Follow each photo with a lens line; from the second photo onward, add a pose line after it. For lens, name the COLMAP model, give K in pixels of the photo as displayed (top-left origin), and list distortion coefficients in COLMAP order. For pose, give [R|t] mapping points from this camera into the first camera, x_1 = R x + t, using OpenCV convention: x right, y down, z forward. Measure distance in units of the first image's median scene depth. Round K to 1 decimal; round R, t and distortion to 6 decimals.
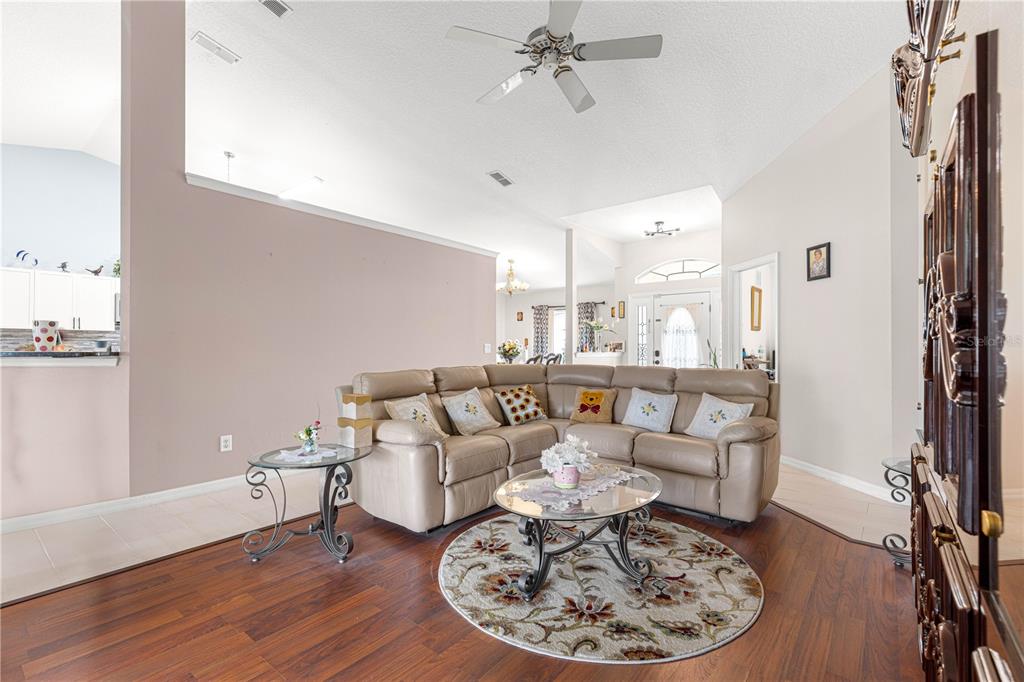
lens RADIAL K [[460.6, 0, 511.6], [0, 460.6, 345.3], [0, 0, 1]] dist [0.010327, -0.001182]
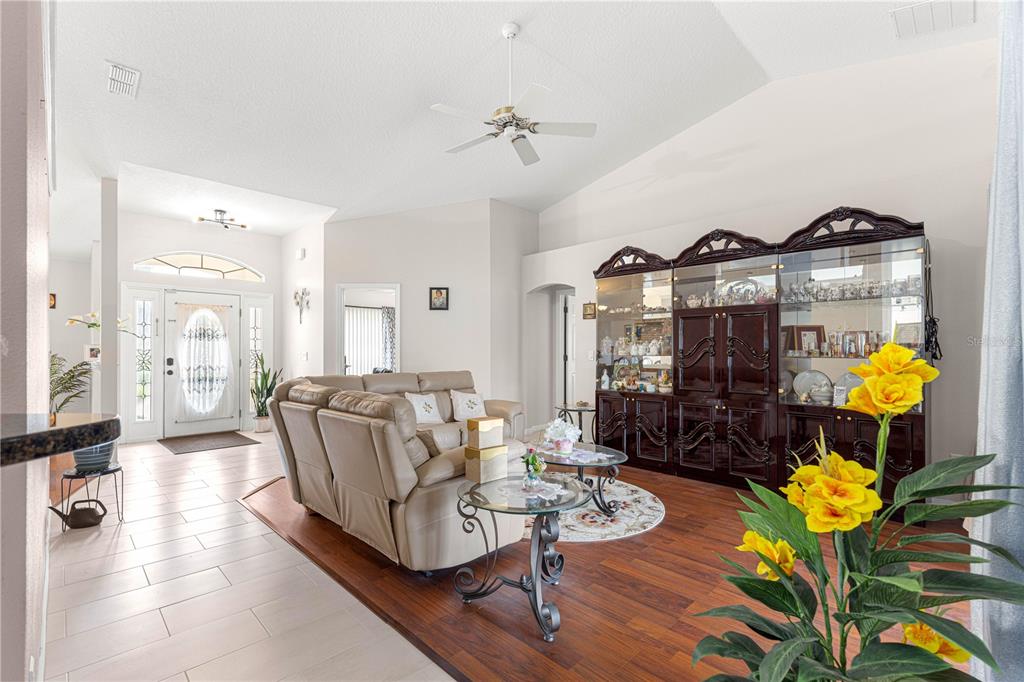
lens RADIAL K [[460.6, 0, 509.2], [0, 460.6, 347.4], [0, 0, 1]] dist [0.010327, -0.001182]
pose [[0.116731, 0.006590, 0.993142, -1.355767], [-0.006565, 0.999961, -0.005864, -0.020835], [-0.993142, -0.005835, 0.116770, 0.996292]]
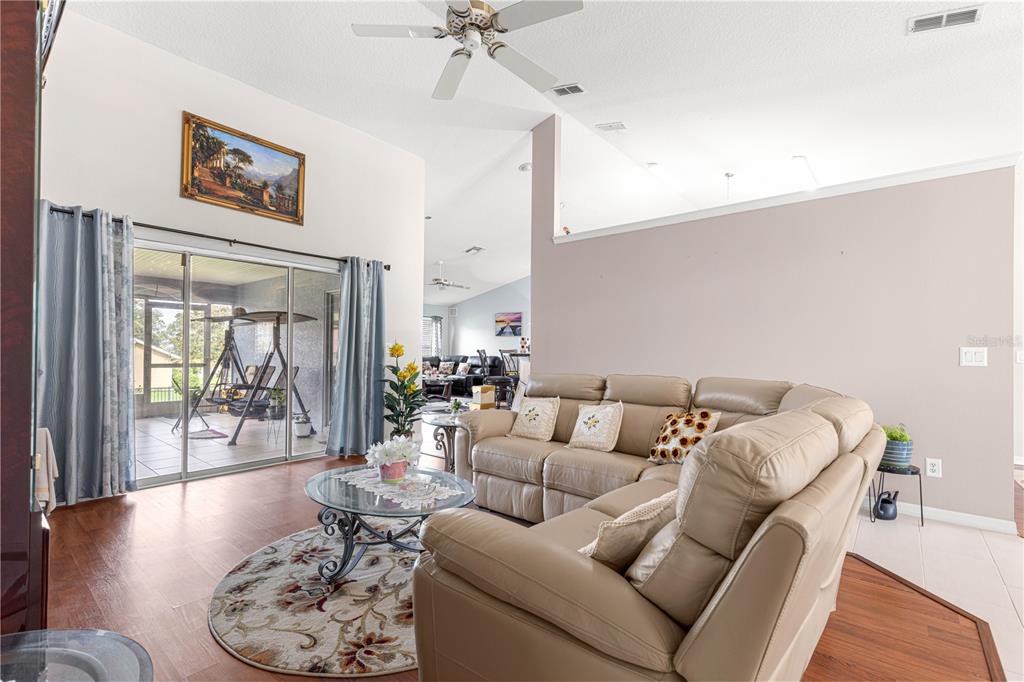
lens RADIAL K [[460.6, 0, 516.5], [0, 460.6, 343.3], [0, 0, 1]] dist [0.010327, -0.001182]
pose [[-0.020068, -0.013730, -0.999704, 1.169304], [-0.002368, 0.999904, -0.013686, 0.003027], [0.999796, 0.002093, -0.020099, 1.298518]]
